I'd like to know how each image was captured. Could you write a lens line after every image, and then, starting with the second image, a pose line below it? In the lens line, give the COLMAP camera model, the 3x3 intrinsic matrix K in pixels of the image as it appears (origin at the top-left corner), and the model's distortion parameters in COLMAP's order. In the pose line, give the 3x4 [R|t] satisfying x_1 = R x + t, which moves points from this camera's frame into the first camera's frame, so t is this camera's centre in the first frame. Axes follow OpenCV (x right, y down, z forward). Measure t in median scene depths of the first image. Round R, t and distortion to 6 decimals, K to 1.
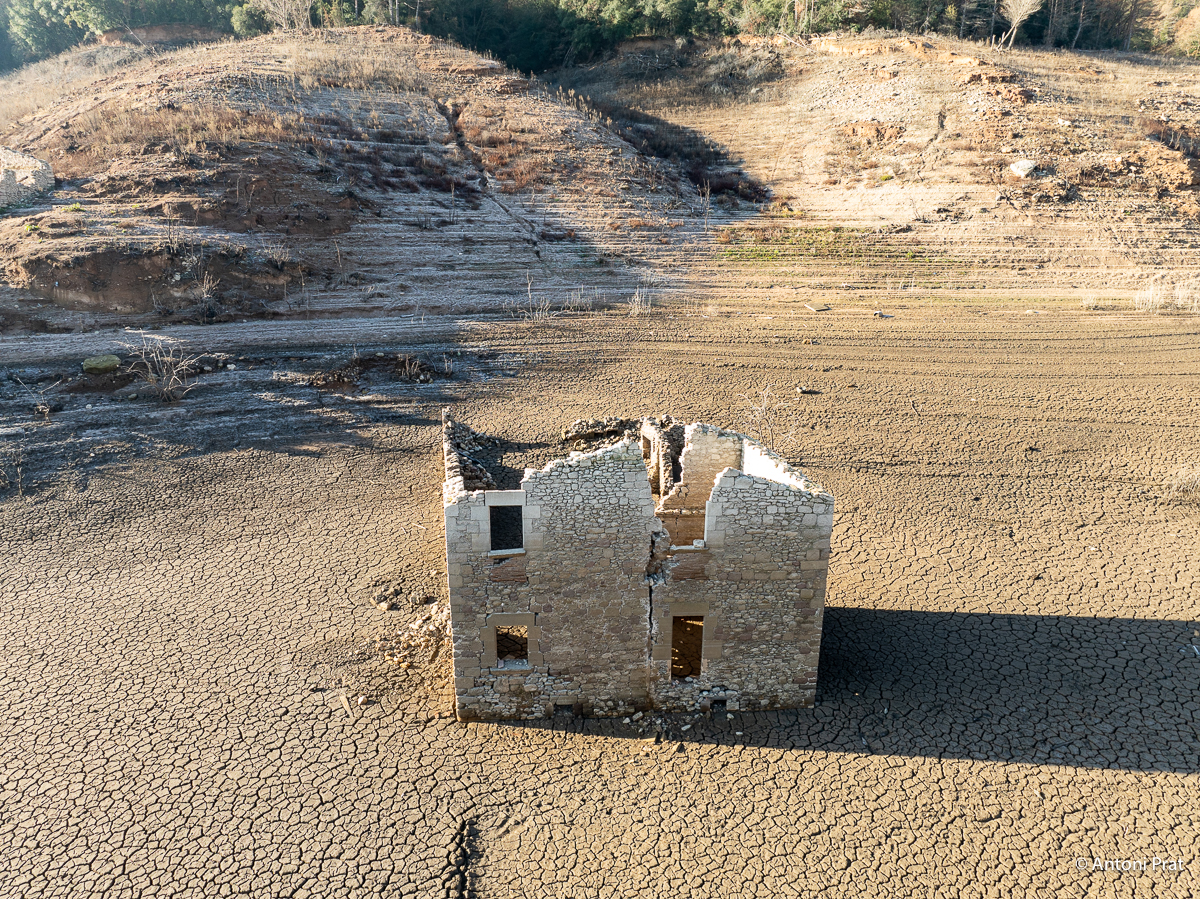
lens RADIAL K [[840.7, 0, 597.6], [0, 840.7, 450.2], [0, 0, 1]] dist [-0.056050, 0.024178]
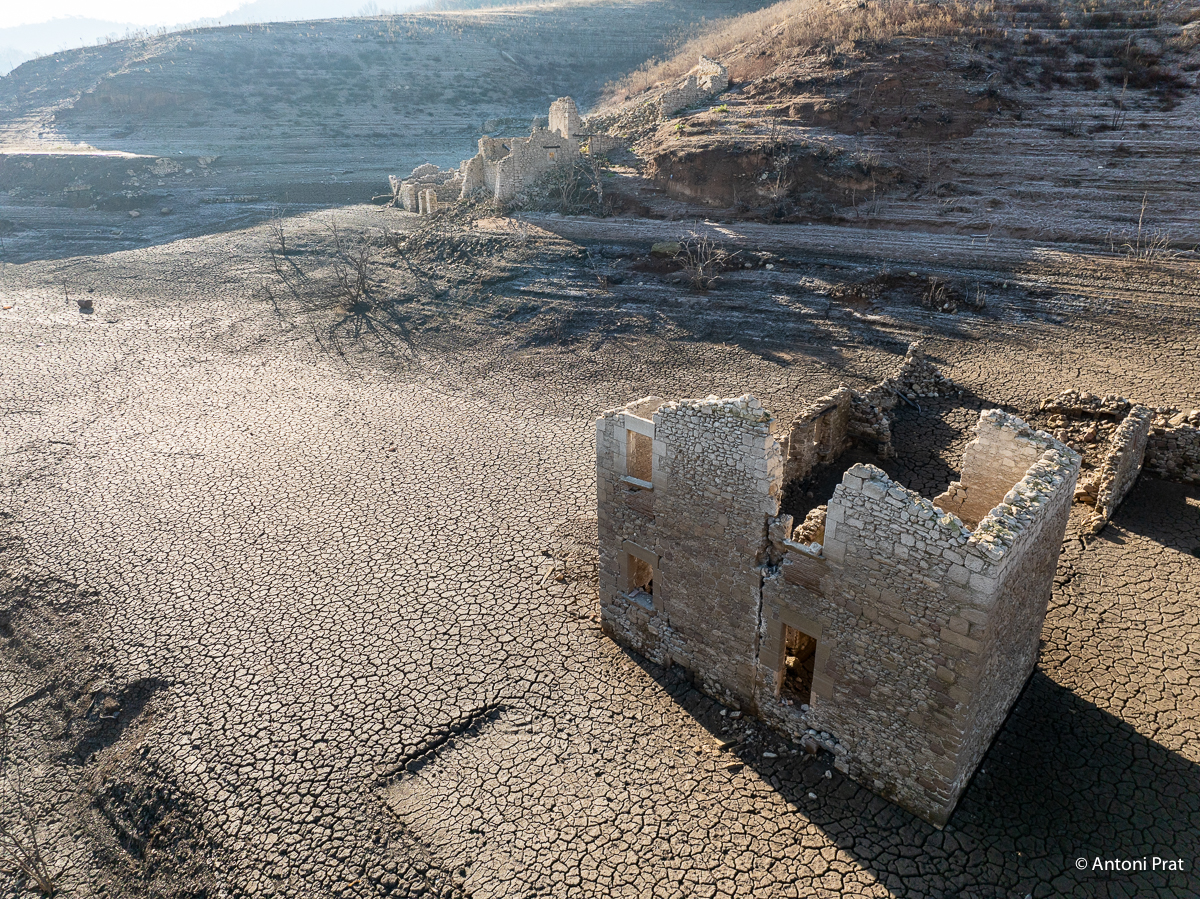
lens RADIAL K [[840.7, 0, 597.6], [0, 840.7, 450.2], [0, 0, 1]] dist [-0.056050, 0.024178]
pose [[0.631329, 0.276265, -0.724638, 0.242783], [-0.197696, 0.960858, 0.194083, -0.039742], [0.749893, 0.020728, 0.661235, 0.152037]]
